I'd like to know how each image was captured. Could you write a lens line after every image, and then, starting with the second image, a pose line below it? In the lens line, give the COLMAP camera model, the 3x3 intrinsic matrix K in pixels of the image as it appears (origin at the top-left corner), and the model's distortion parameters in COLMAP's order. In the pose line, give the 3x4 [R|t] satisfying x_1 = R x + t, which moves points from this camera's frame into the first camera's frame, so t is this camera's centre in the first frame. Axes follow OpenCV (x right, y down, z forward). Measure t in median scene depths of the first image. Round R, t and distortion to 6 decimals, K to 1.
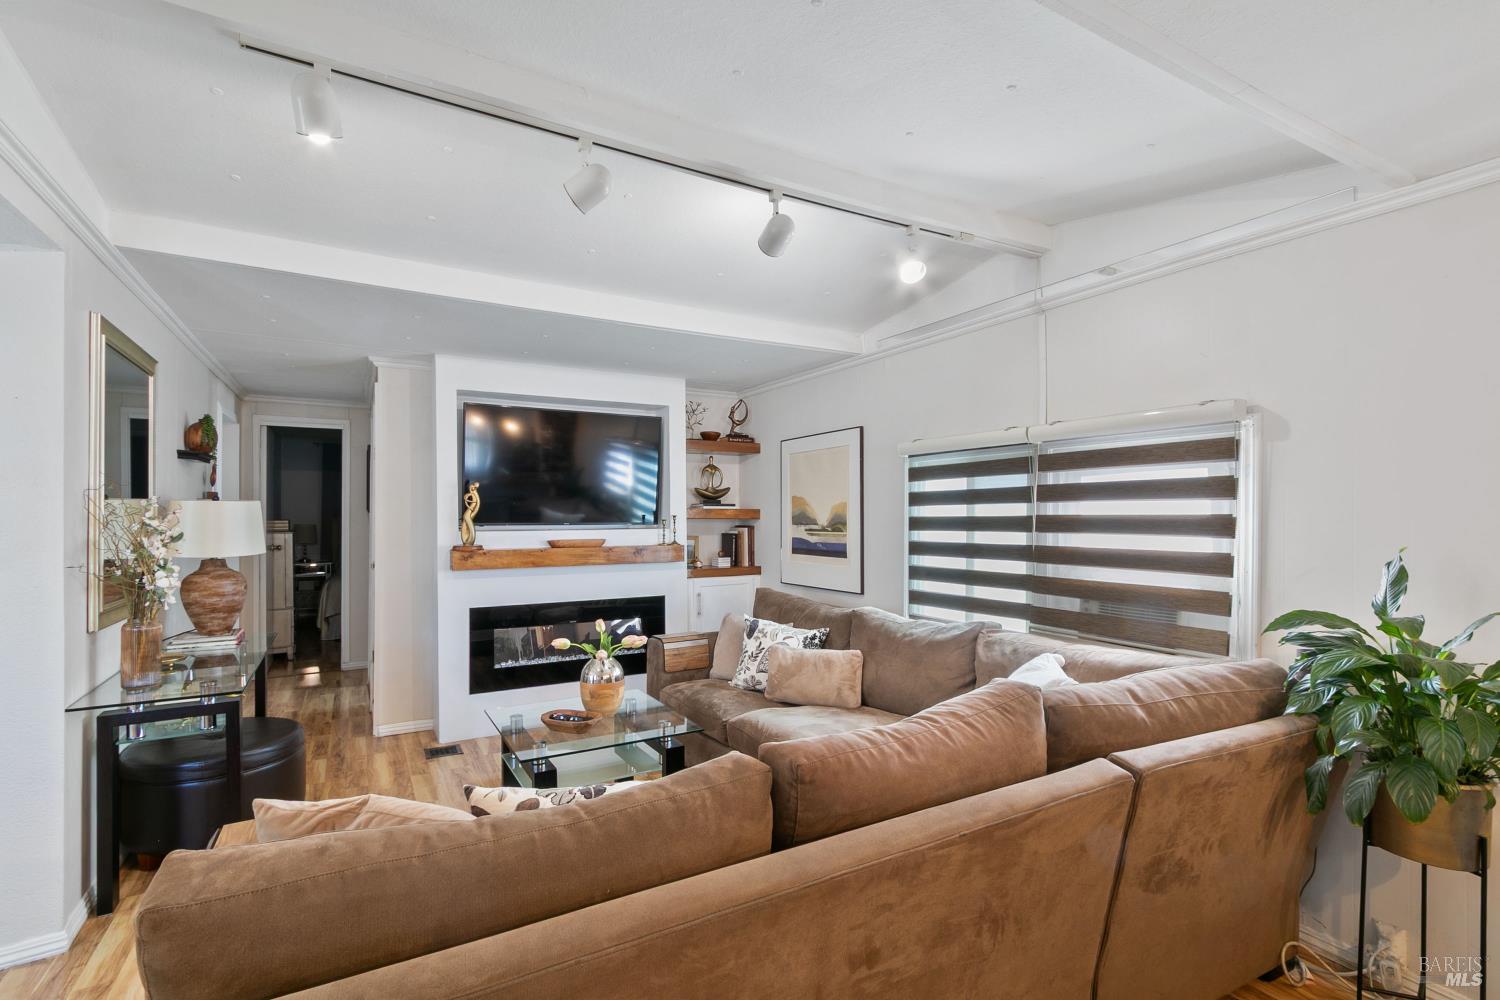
lens RADIAL K [[688.7, 0, 737.2], [0, 688.7, 516.2], [0, 0, 1]] dist [-0.001412, -0.000462]
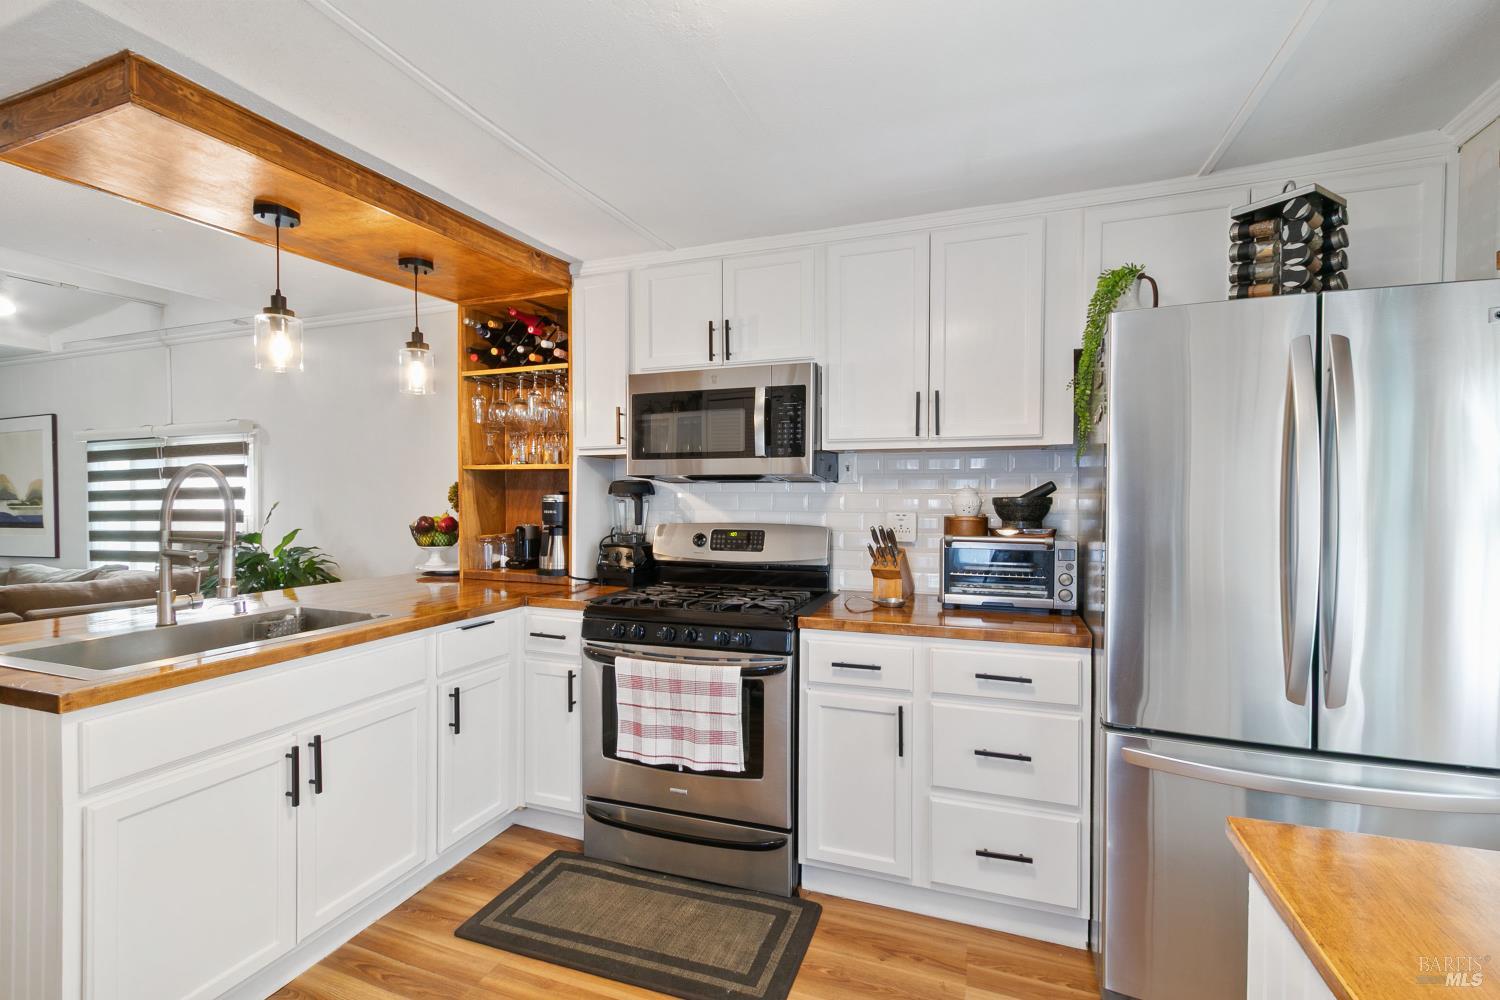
lens RADIAL K [[679.5, 0, 742.4], [0, 679.5, 509.9], [0, 0, 1]] dist [-0.000530, -0.000325]
pose [[0.765826, -0.012680, 0.642923, 0.327011], [0.005807, 0.999901, 0.012803, 0.023295], [-0.643022, -0.006072, 0.765824, -0.619100]]
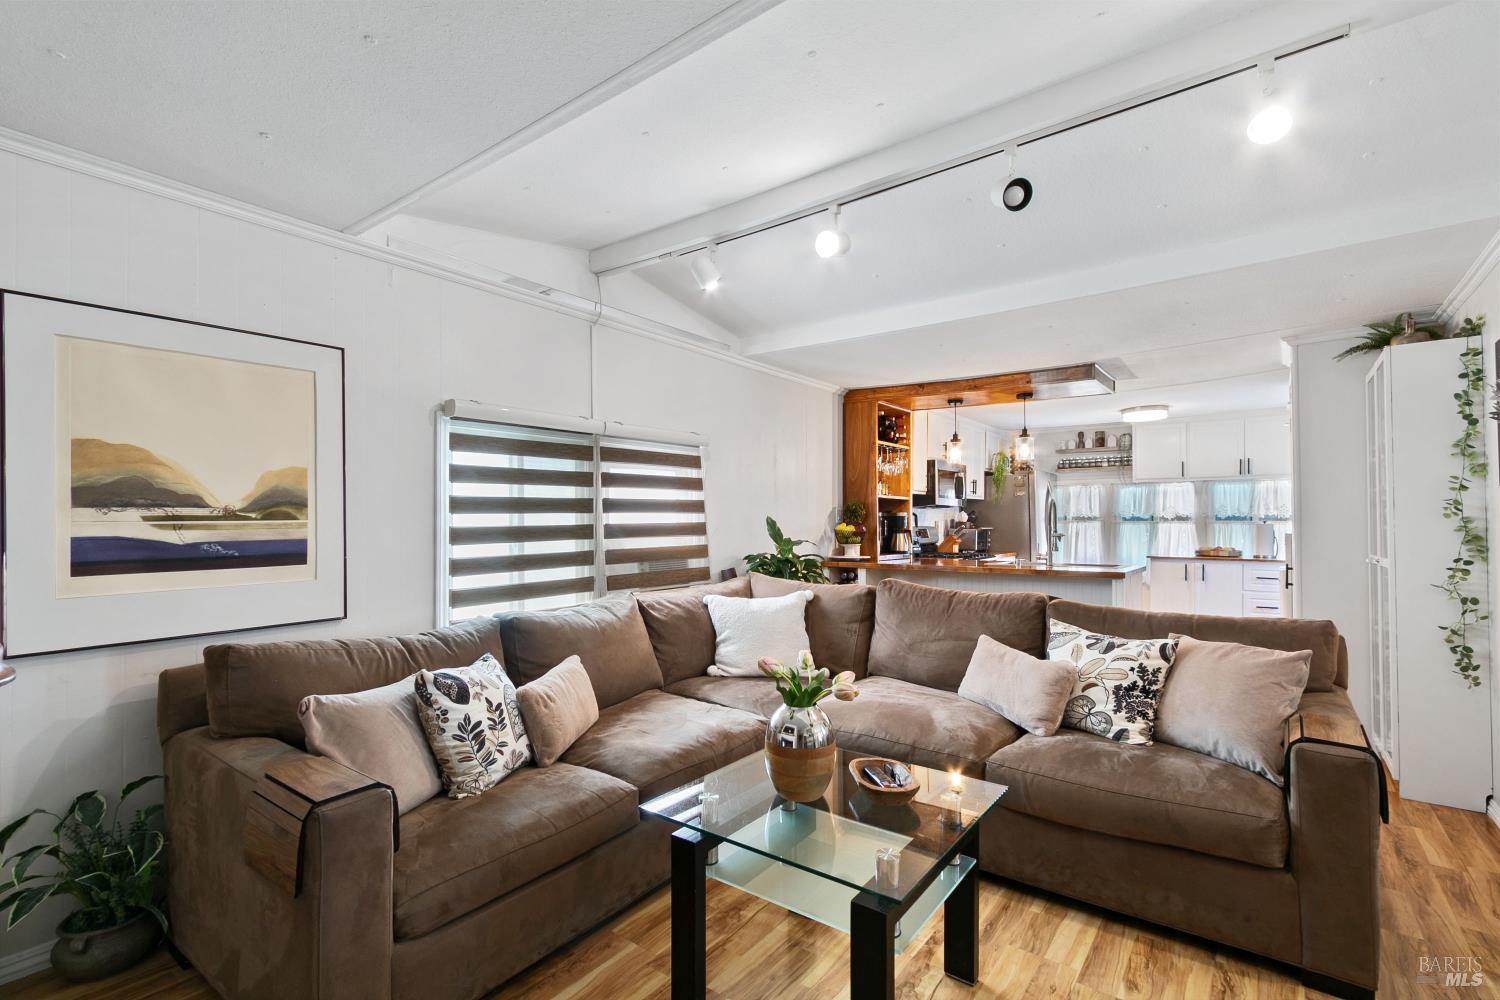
lens RADIAL K [[688.7, 0, 737.2], [0, 688.7, 516.2], [0, 0, 1]] dist [-0.001412, -0.000462]
pose [[-0.385775, 0.001894, 0.922591, -0.523401], [0.003861, 0.999992, -0.000438, 0.022307], [-0.922585, 0.003393, -0.385779, 0.894229]]
